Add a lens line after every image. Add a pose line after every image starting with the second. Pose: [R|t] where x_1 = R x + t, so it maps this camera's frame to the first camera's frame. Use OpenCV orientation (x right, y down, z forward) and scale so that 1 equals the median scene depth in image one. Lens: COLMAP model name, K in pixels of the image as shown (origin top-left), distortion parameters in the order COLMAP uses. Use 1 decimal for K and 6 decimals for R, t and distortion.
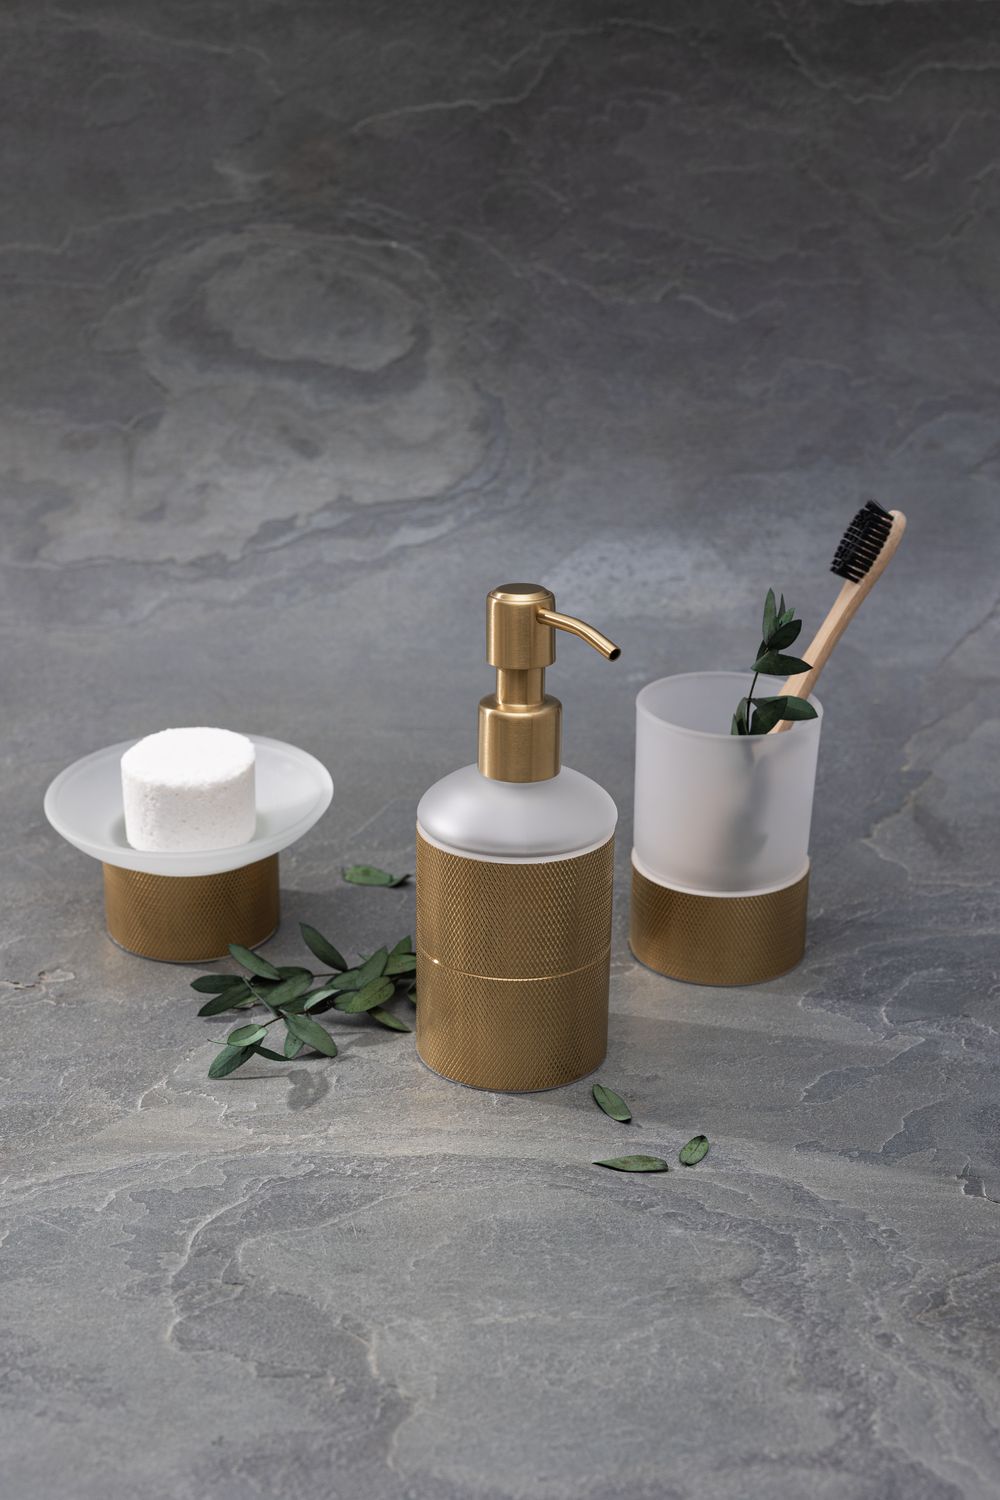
lens RADIAL K [[2177.7, 0, 493.3], [0, 2177.7, 741.5], [0, 0, 1]] dist [0.035539, -0.036700]
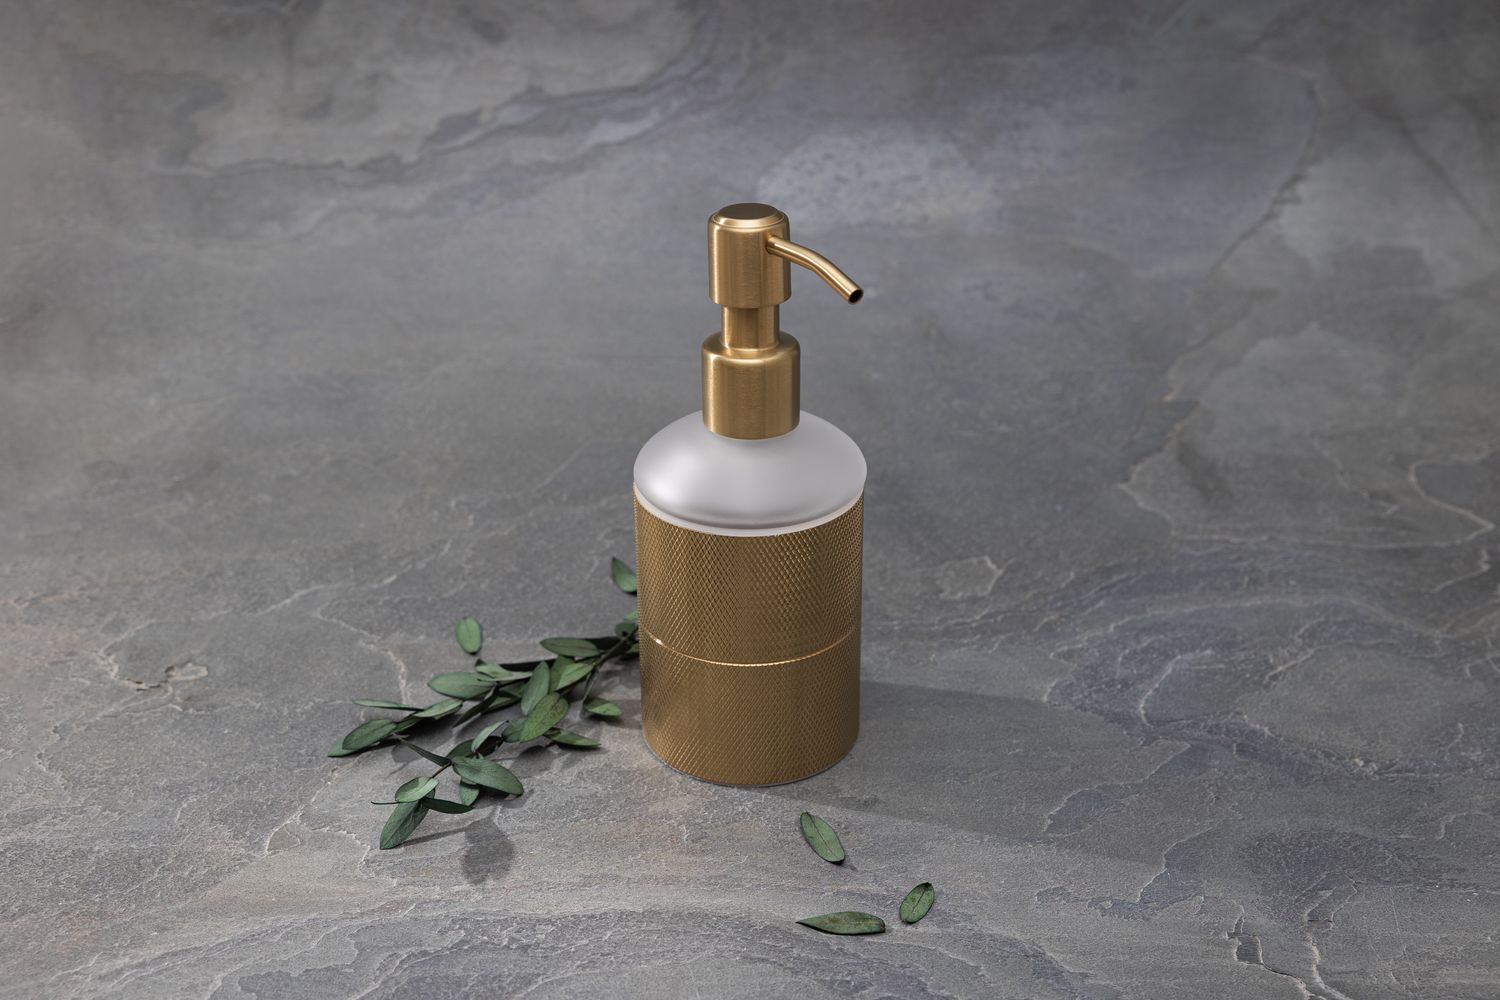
lens RADIAL K [[2079.1, 0, 757.1], [0, 2079.1, 491.4], [0, 0, 1]] dist [0.054145, -0.109427]
pose [[0.999935, -0.010102, -0.005205, 0.029523], [0.010605, 0.994119, 0.107771, -0.048375], [0.004085, -0.107819, 0.994162, 0.175961]]
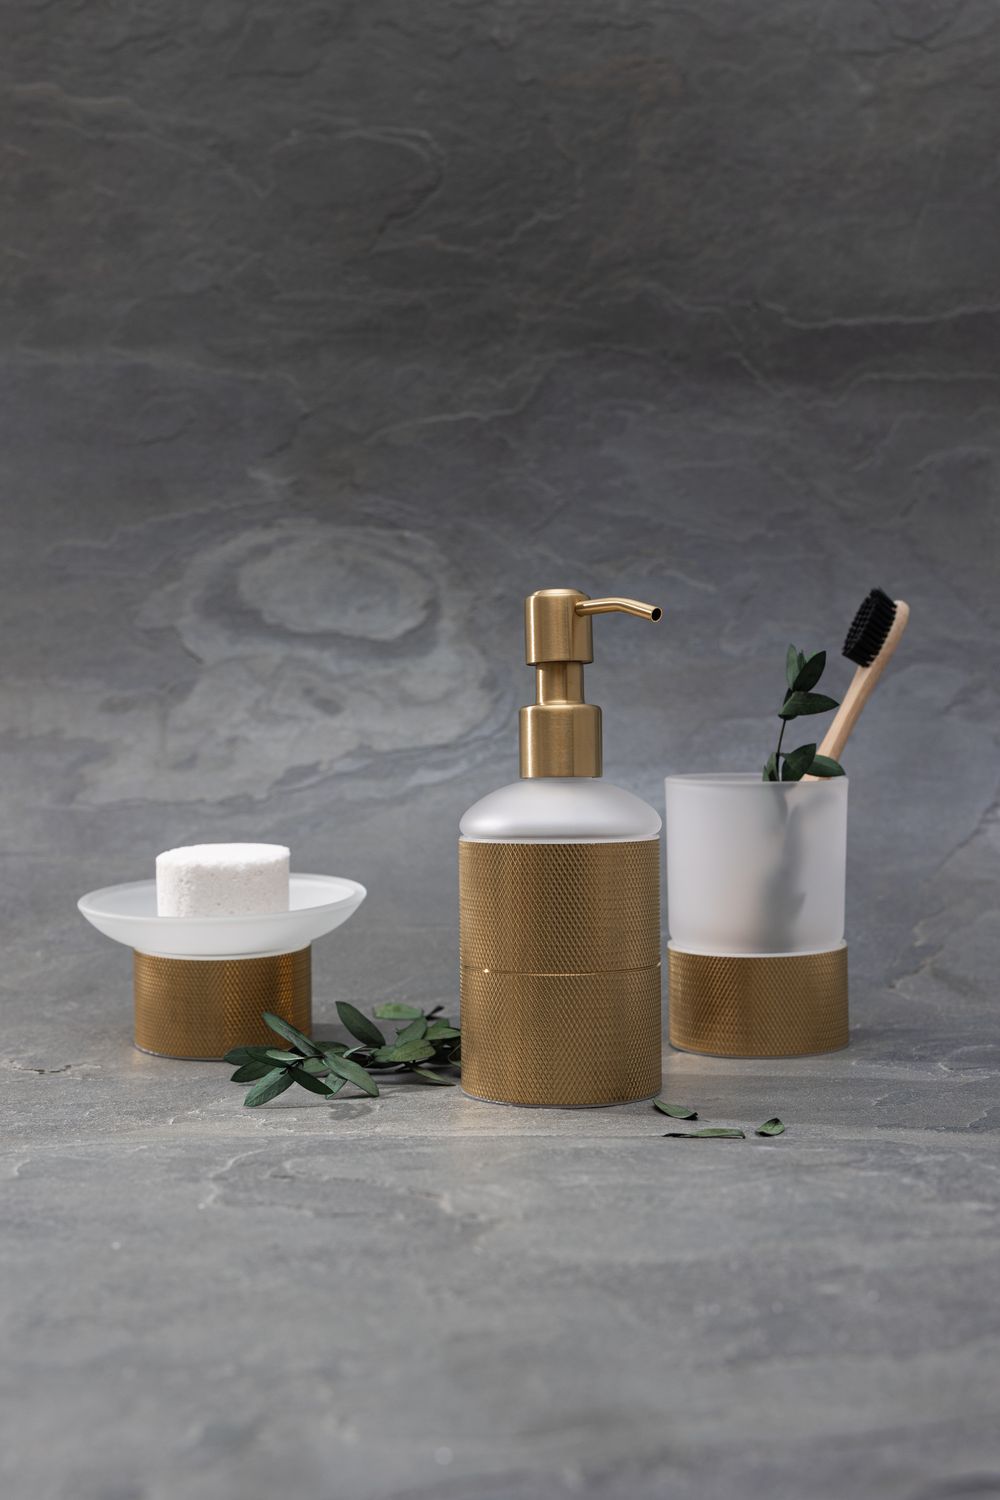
lens RADIAL K [[1883.8, 0, 495.1], [0, 1883.8, 745.5], [0, 0, 1]] dist [0.012410, -0.018319]
pose [[0.999358, -0.023268, 0.027241, -0.035592], [0.031239, 0.938222, -0.344621, 0.253366], [-0.017540, 0.345250, 0.938347, 0.157140]]
